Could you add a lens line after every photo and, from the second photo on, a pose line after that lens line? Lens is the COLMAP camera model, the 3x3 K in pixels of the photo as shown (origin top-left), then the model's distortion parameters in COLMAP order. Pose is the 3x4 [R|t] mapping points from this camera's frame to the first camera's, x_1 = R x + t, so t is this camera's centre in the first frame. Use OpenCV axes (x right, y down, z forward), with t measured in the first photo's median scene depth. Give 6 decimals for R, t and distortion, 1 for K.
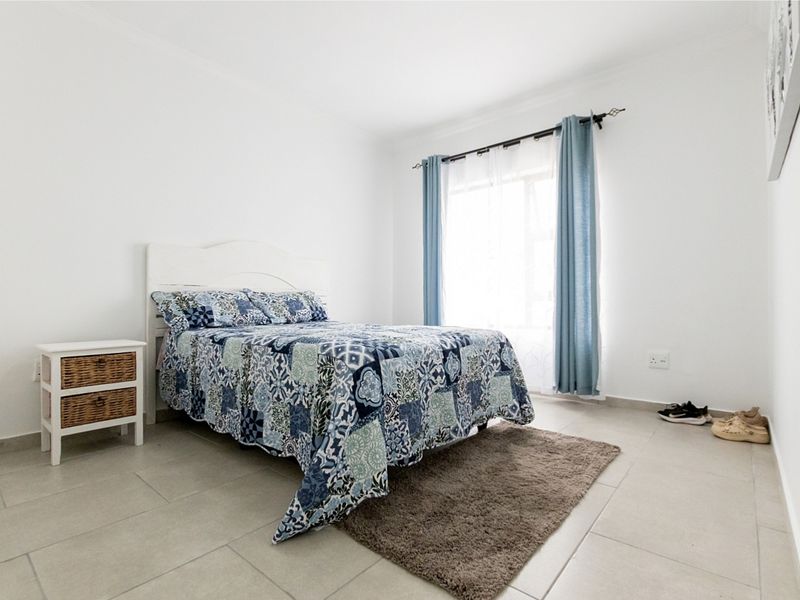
lens RADIAL K [[398.0, 0, 396.5], [0, 398.0, 302.4], [0, 0, 1]] dist [0.011304, -0.000240]
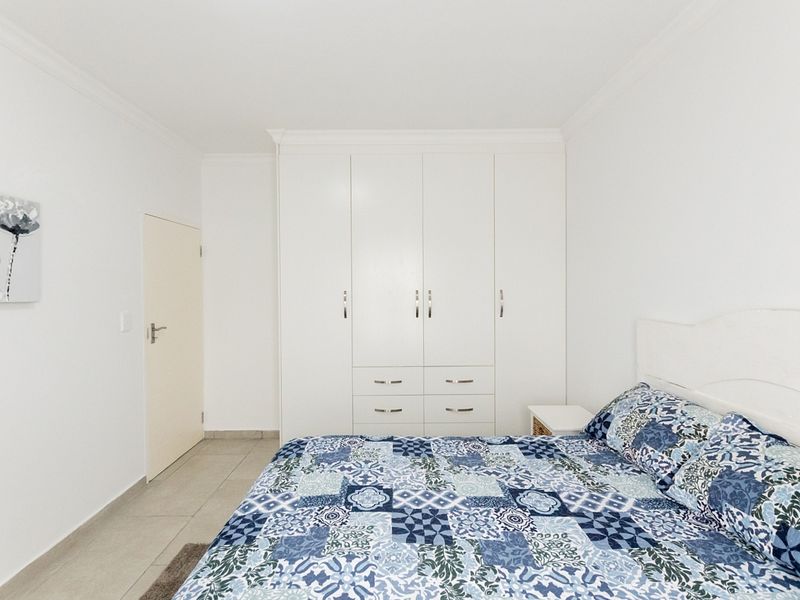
lens RADIAL K [[398.0, 0, 402.7], [0, 398.0, 294.6], [0, 0, 1]] dist [0.011304, -0.000240]
pose [[-0.764989, 0.023190, -0.643625, 0.242044], [0.017842, 0.999731, 0.014814, -0.206327], [0.643796, -0.000151, -0.765197, 1.216281]]
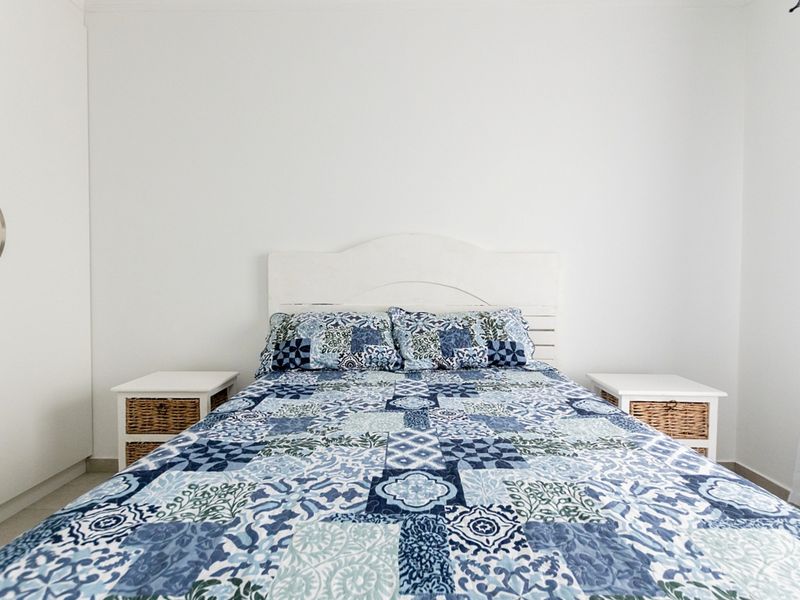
lens RADIAL K [[398.0, 0, 402.3], [0, 398.0, 299.7], [0, 0, 1]] dist [0.011304, -0.000240]
pose [[0.635827, 0.039172, -0.770837, 0.155125], [-0.002601, 0.998814, 0.048612, -0.086631], [0.771827, -0.028903, 0.635175, 0.643589]]
